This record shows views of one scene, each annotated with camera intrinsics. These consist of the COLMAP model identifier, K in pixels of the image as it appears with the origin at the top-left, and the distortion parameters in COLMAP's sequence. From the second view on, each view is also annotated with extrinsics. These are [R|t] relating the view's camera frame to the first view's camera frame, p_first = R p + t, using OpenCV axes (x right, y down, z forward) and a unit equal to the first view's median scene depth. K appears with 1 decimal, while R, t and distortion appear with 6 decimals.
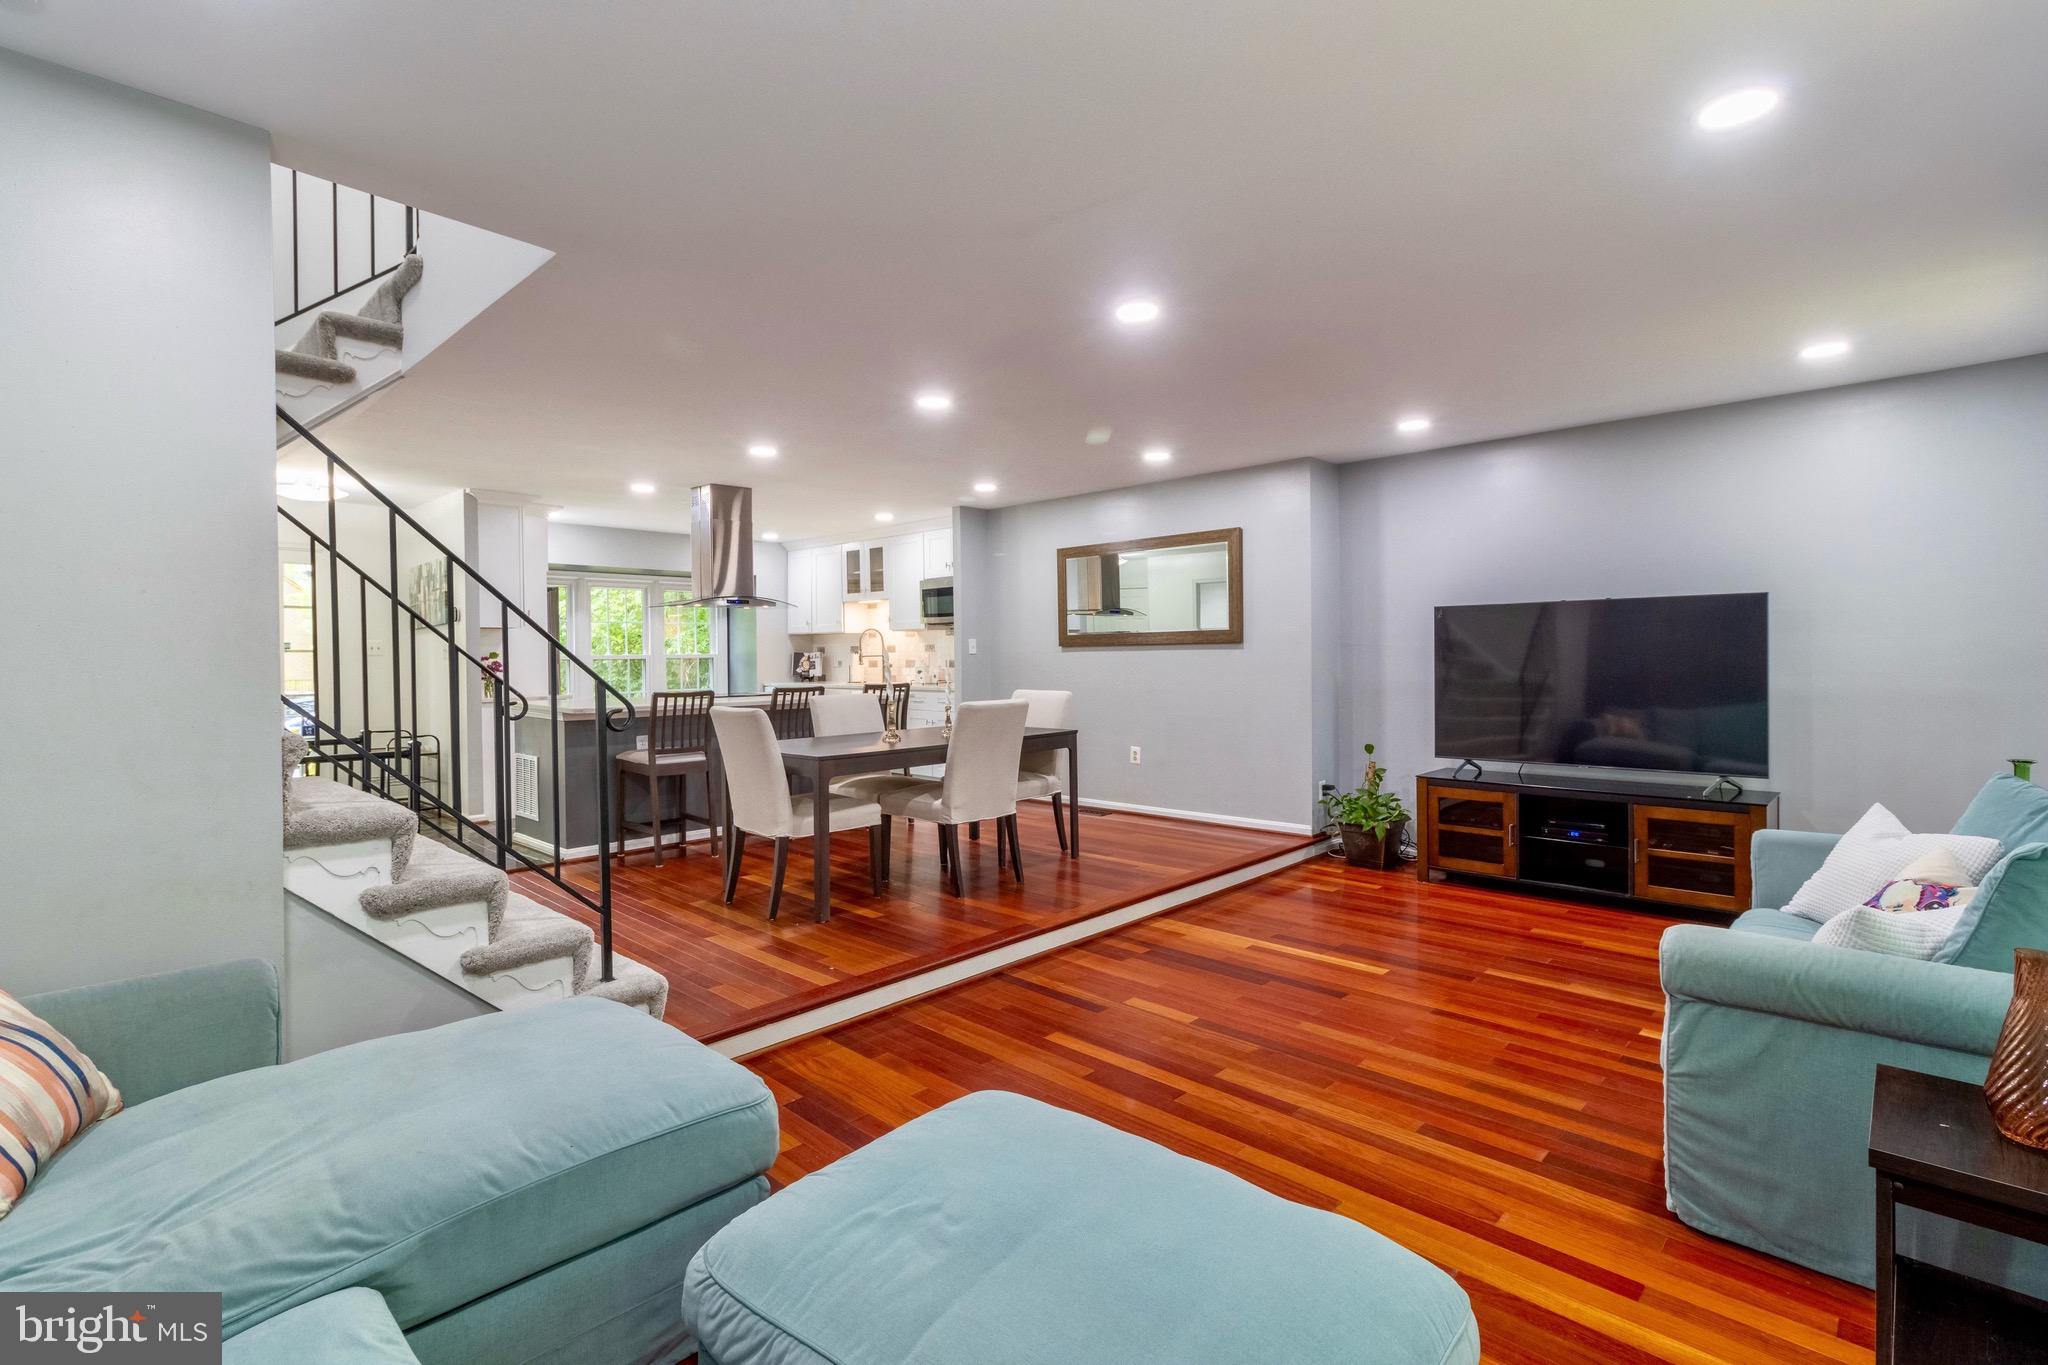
lens RADIAL K [[938.1, 0, 1023.4], [0, 938.1, 669.4], [0, 0, 1]] dist [-0.000231, 0.000172]
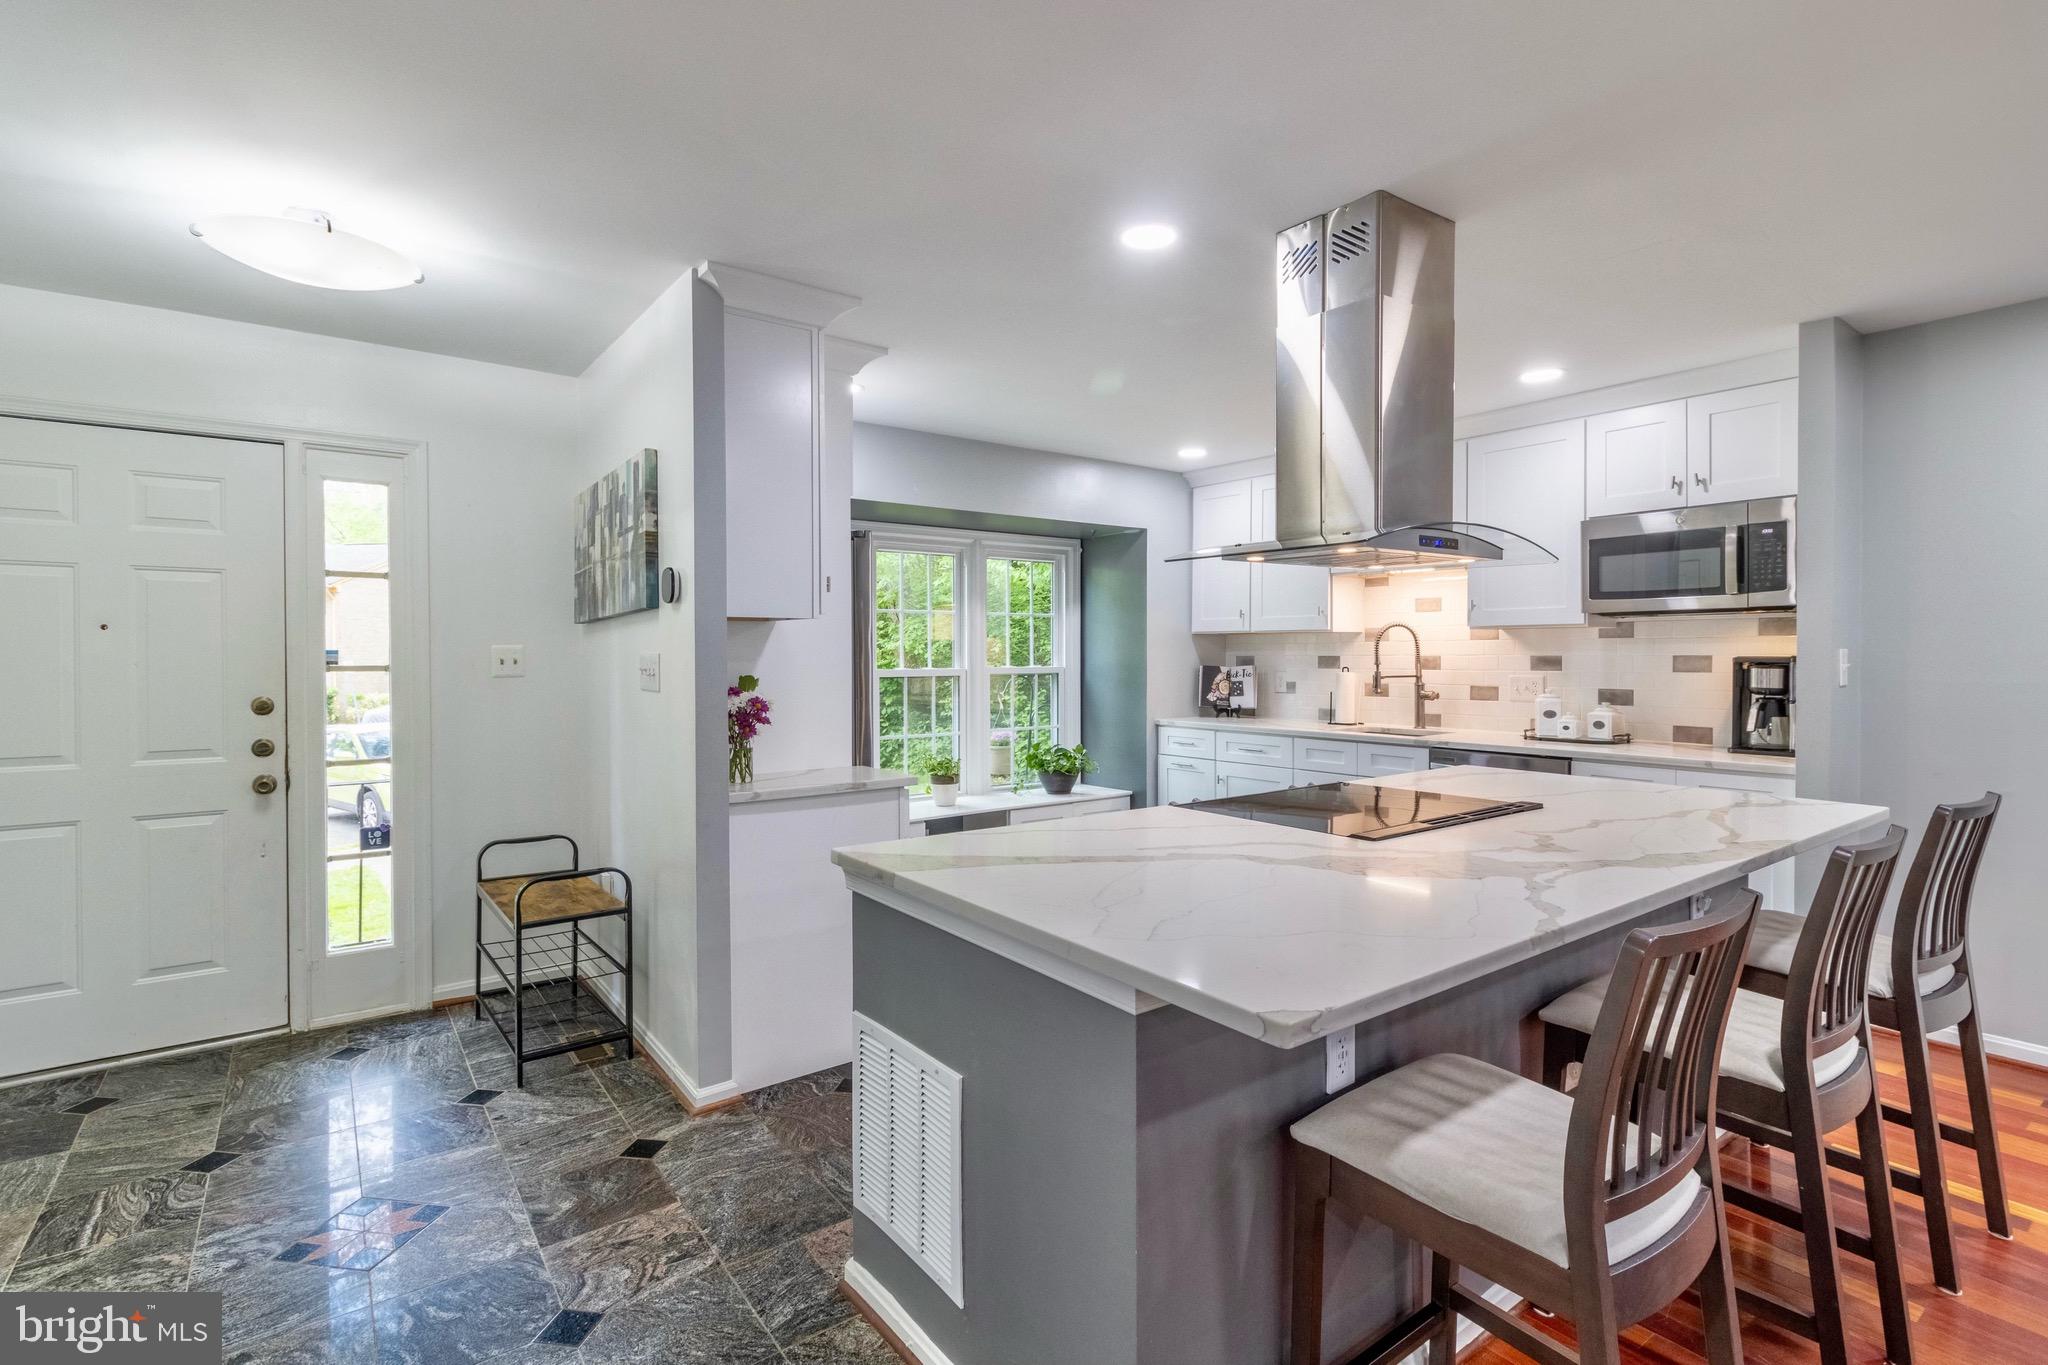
lens RADIAL K [[945.8, 0, 1019.1], [0, 945.8, 664.3], [0, 0, 1]] dist [0.001211, 0.001742]
pose [[0.986442, 0.008573, -0.163886, -0.373384], [-0.008935, 0.999959, -0.001478, -0.024347], [0.163866, 0.002922, 0.986478, 0.596219]]
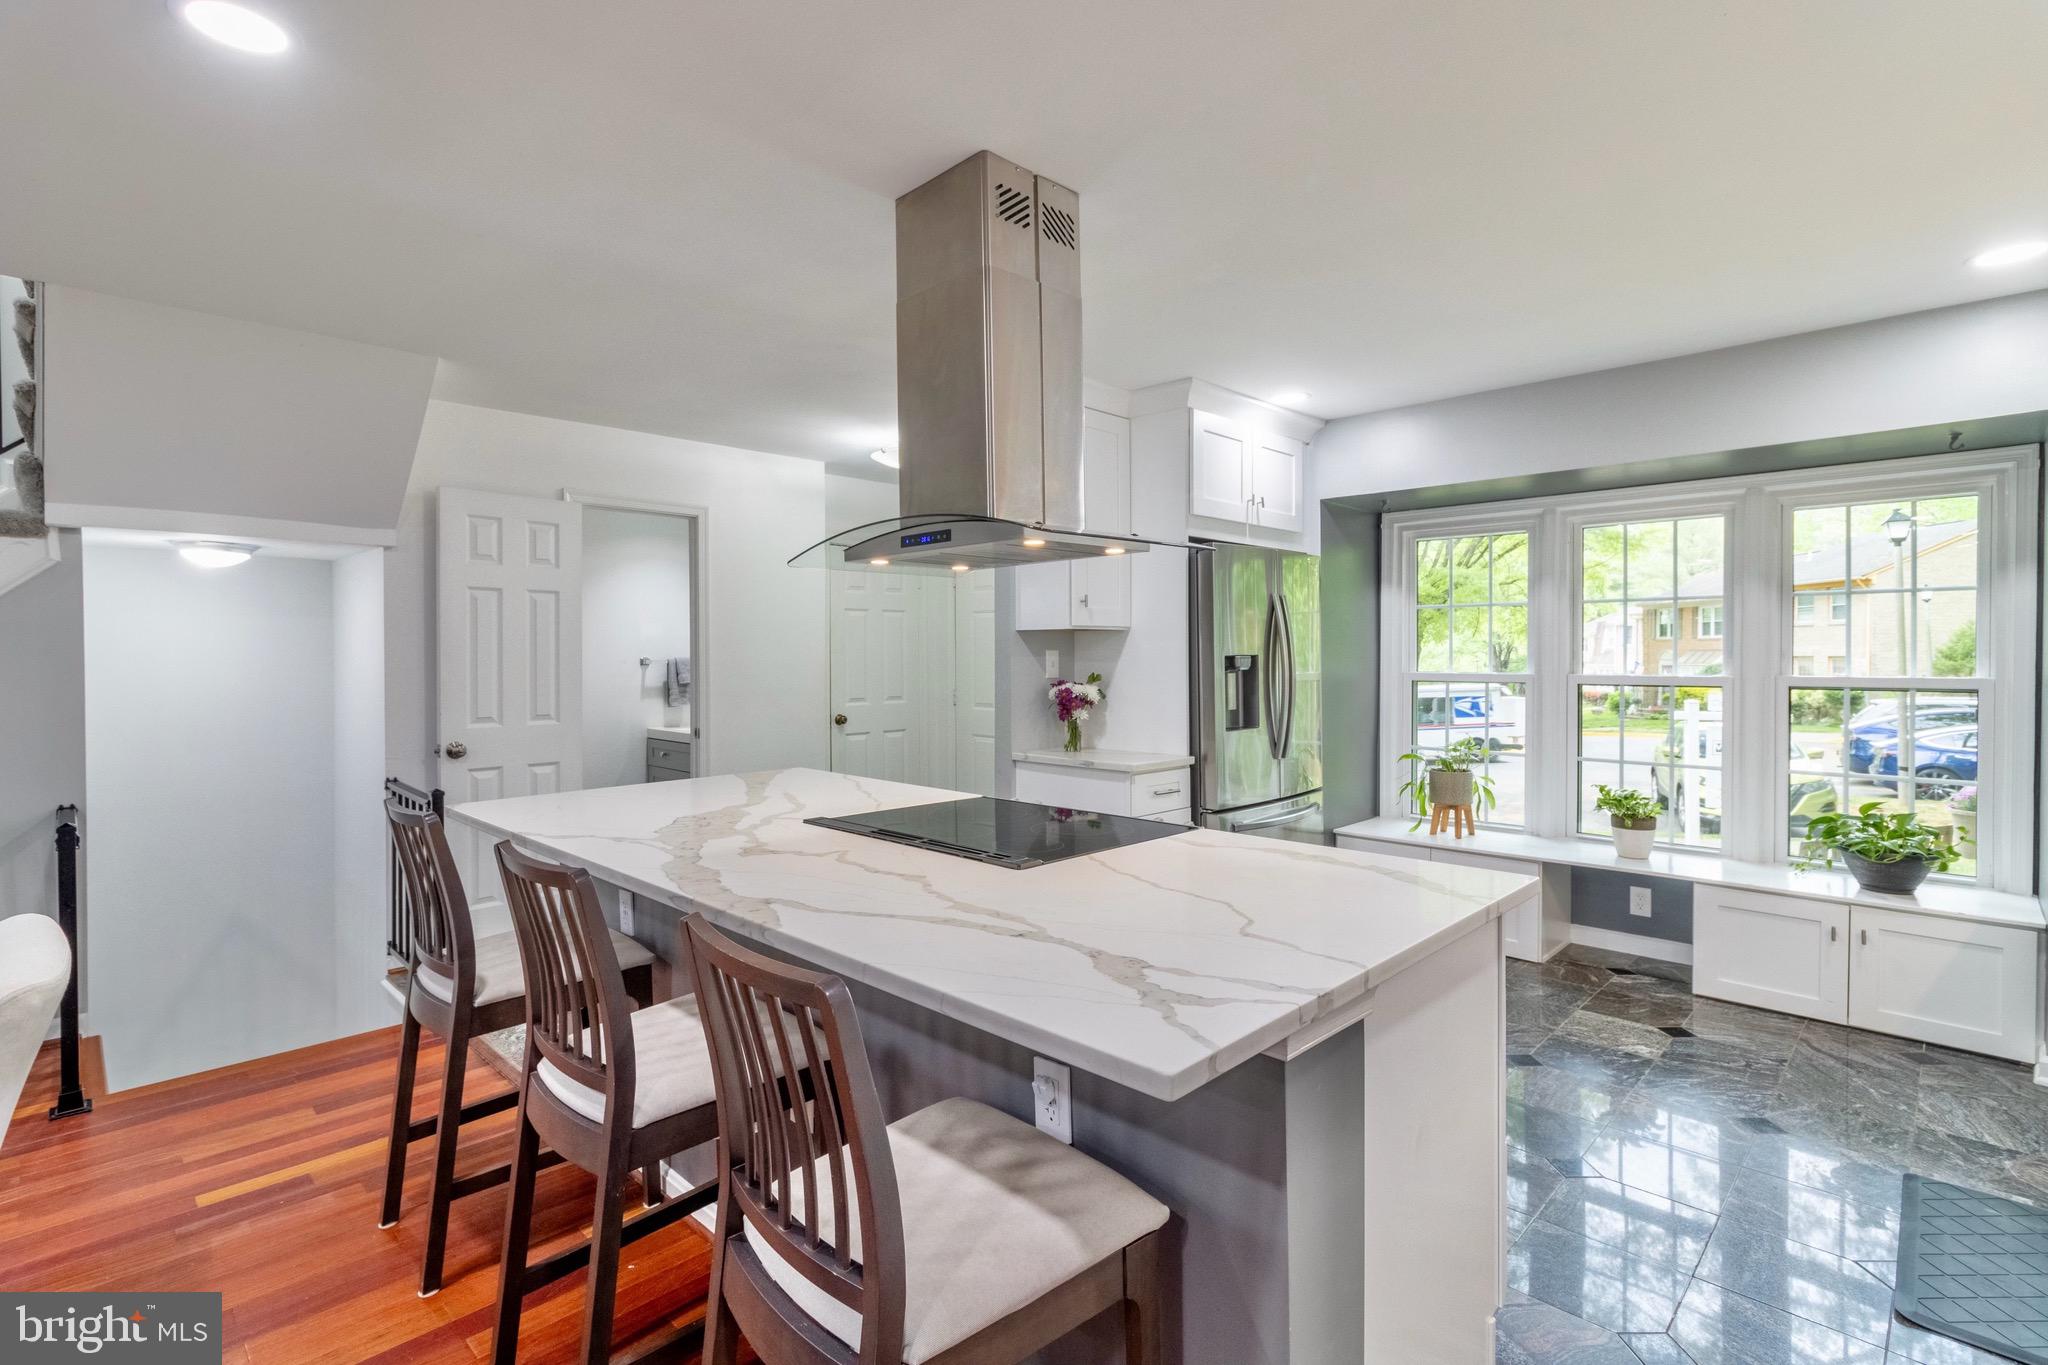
lens RADIAL K [[964.0, 0, 1021.2], [0, 964.0, 661.5], [0, 0, 1]] dist [0.002631, 0.000198]
pose [[-0.014442, 0.015316, -0.999778, 0.015382], [-0.013621, 0.999787, 0.015513, -0.033526], [0.999803, 0.013842, -0.014230, 0.964938]]
